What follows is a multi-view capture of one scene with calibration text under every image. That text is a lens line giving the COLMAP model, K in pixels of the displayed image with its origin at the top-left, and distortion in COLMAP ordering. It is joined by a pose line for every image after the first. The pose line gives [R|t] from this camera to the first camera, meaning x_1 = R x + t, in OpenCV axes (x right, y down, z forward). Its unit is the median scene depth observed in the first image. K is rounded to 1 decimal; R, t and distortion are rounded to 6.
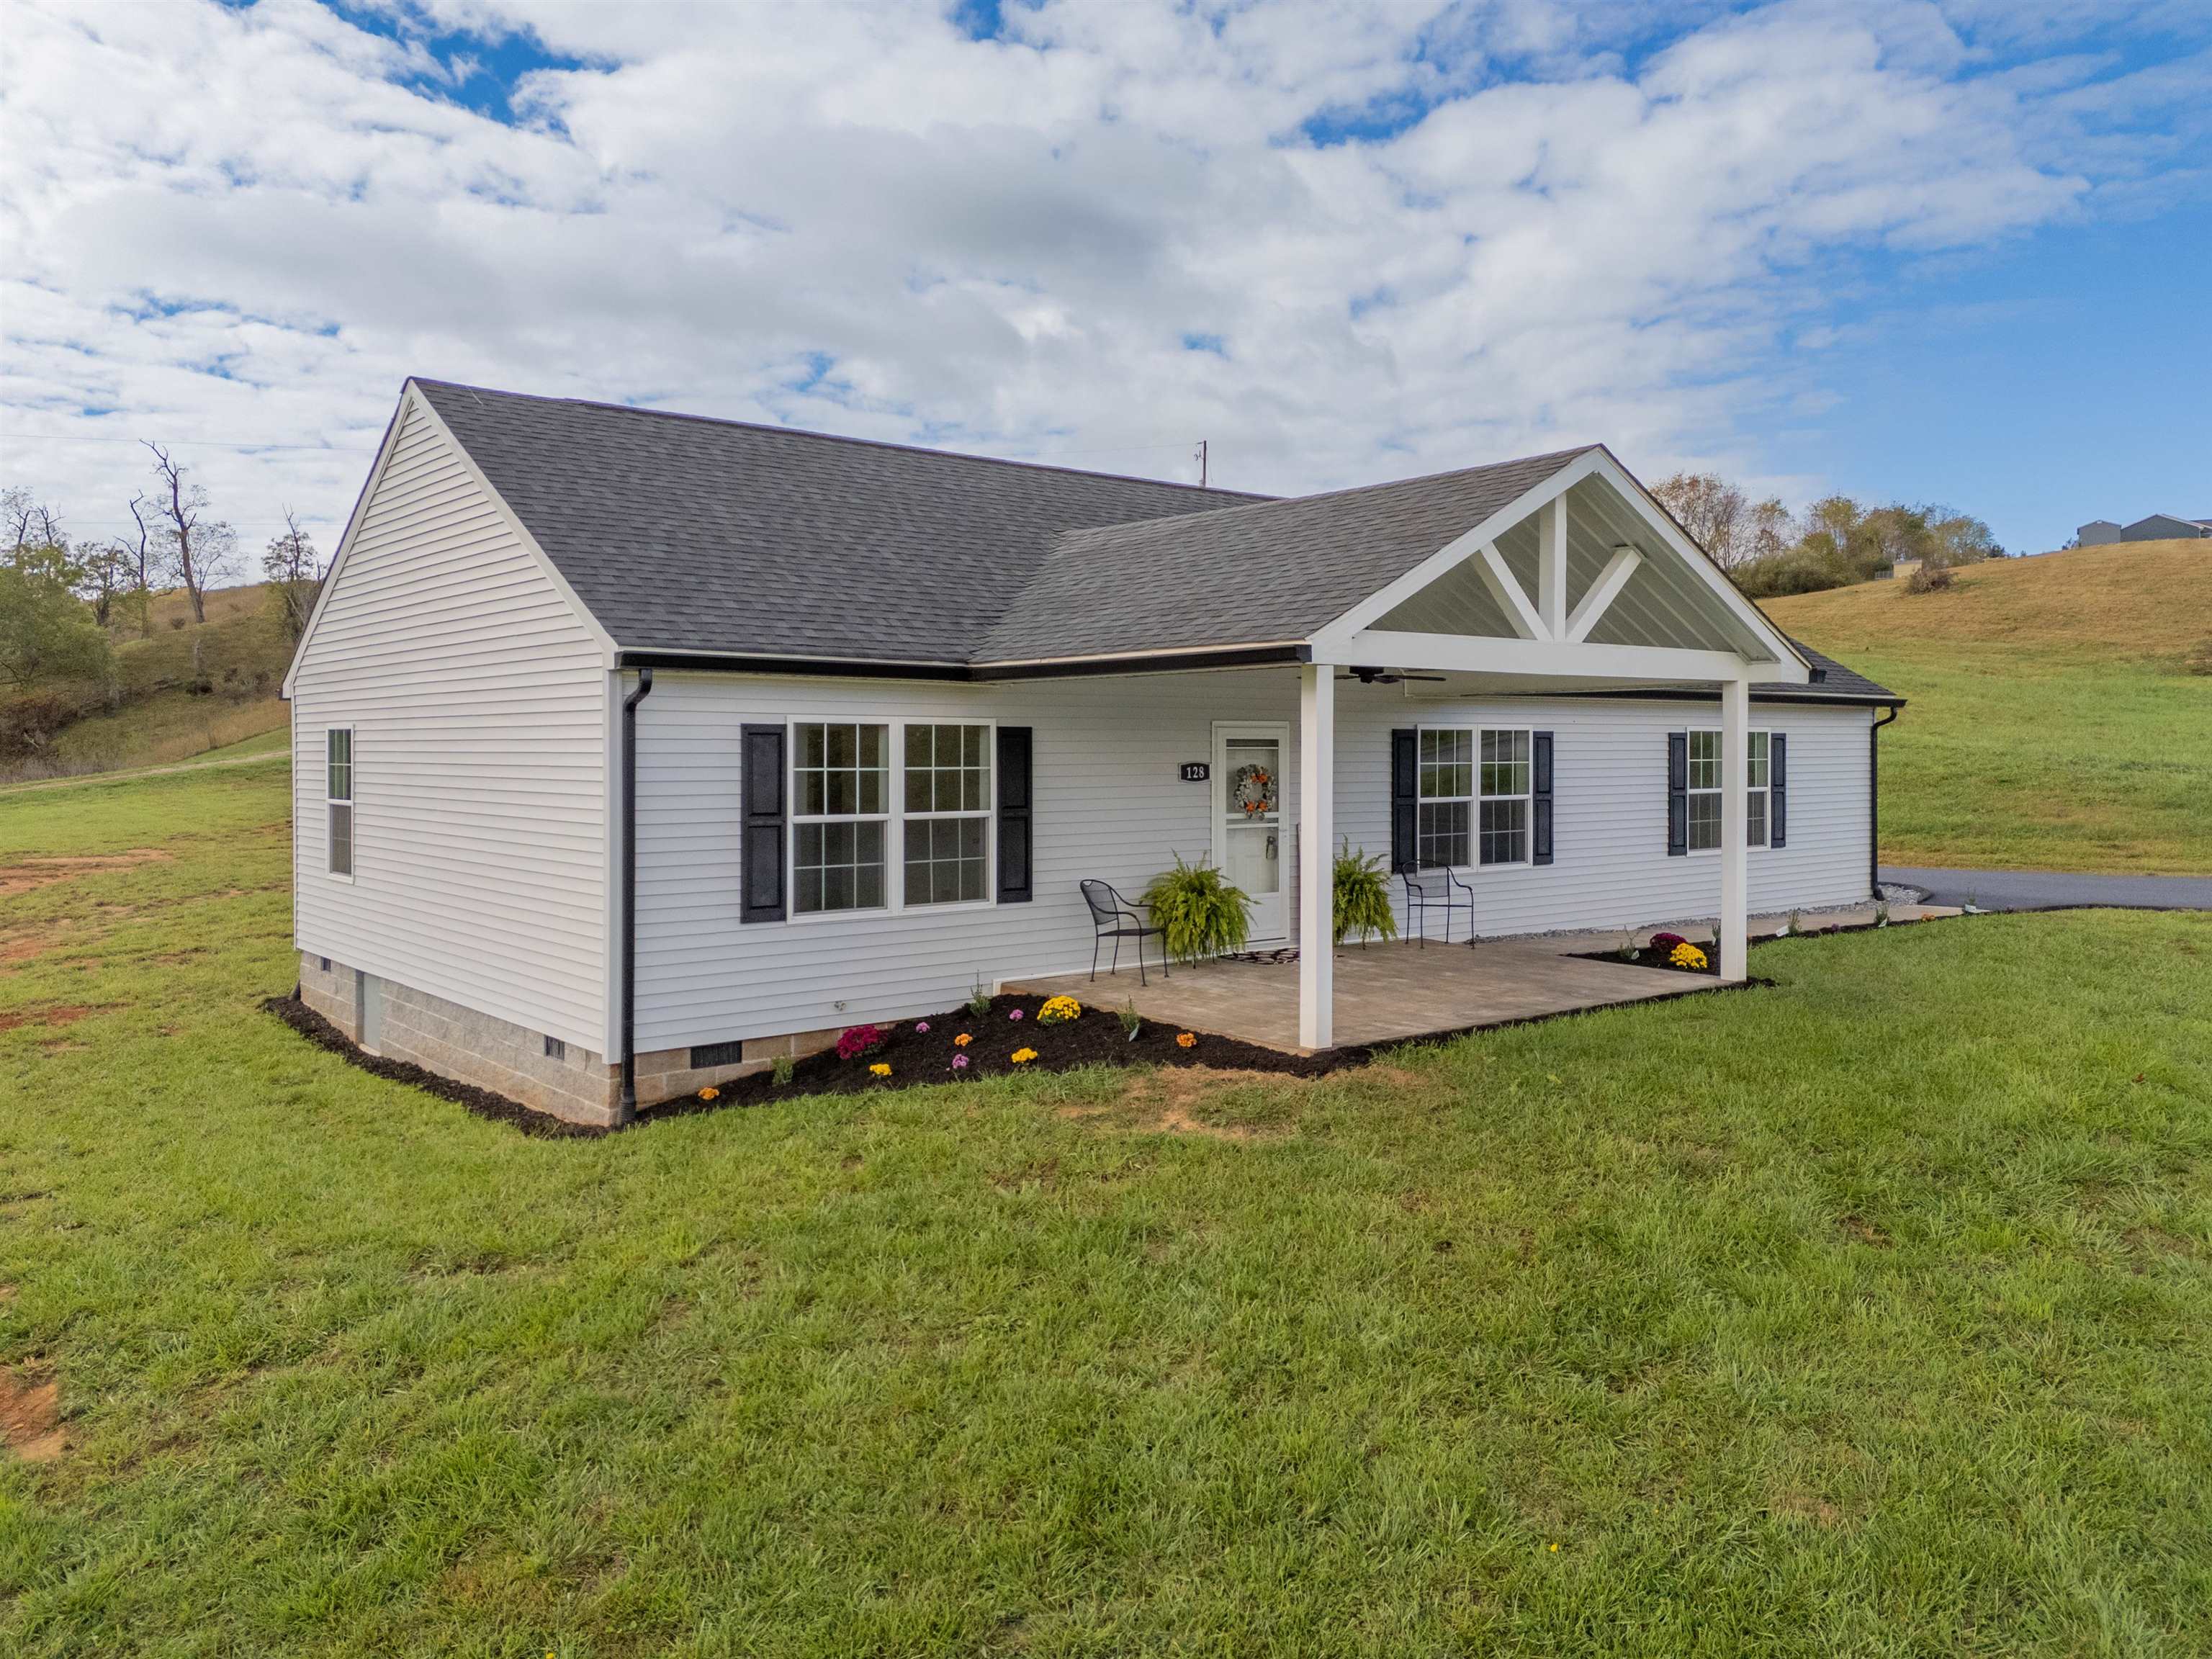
lens RADIAL K [[1654.7, 0, 1104.7], [0, 1654.7, 824.2], [0, 0, 1]] dist [0.075739, -0.055254]
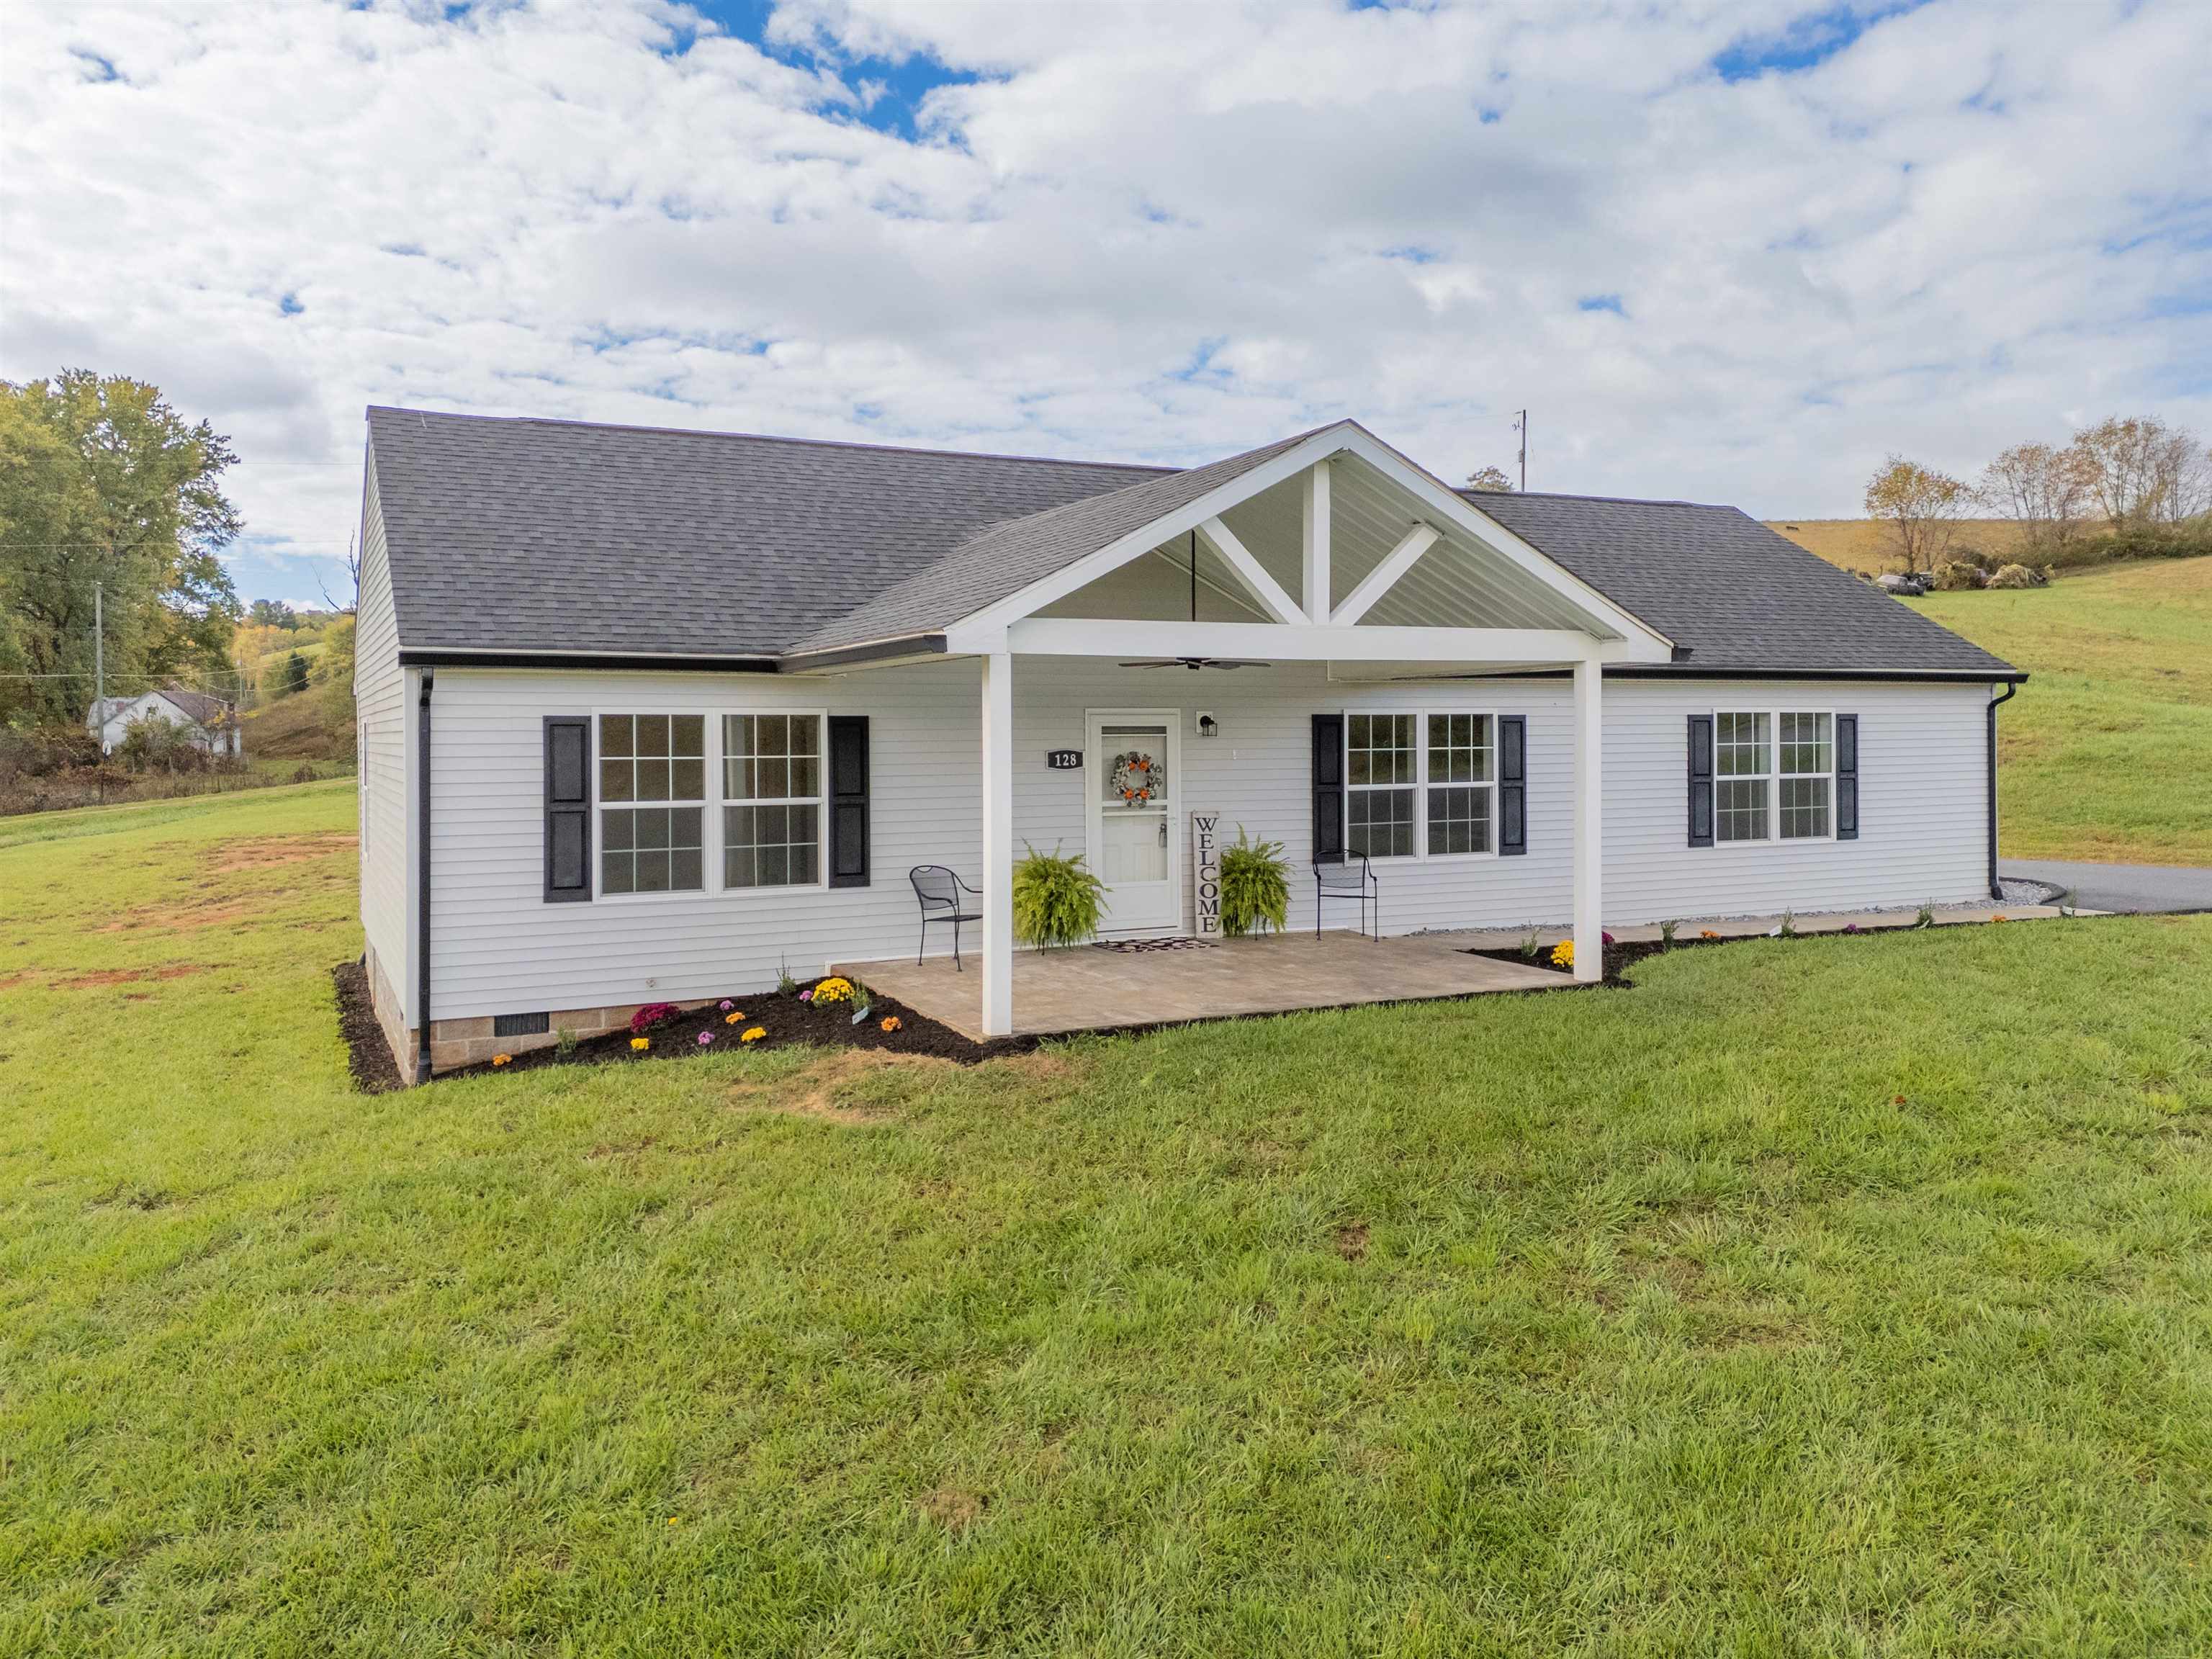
lens RADIAL K [[1654.7, 0, 1107.6], [0, 1654.7, 836.1], [0, 0, 1]] dist [0.075739, -0.055254]
pose [[0.974710, 0.007681, -0.223343, 0.271170], [-0.003929, 0.999844, 0.017236, -0.002339], [0.223440, -0.015923, 0.974588, 0.023593]]
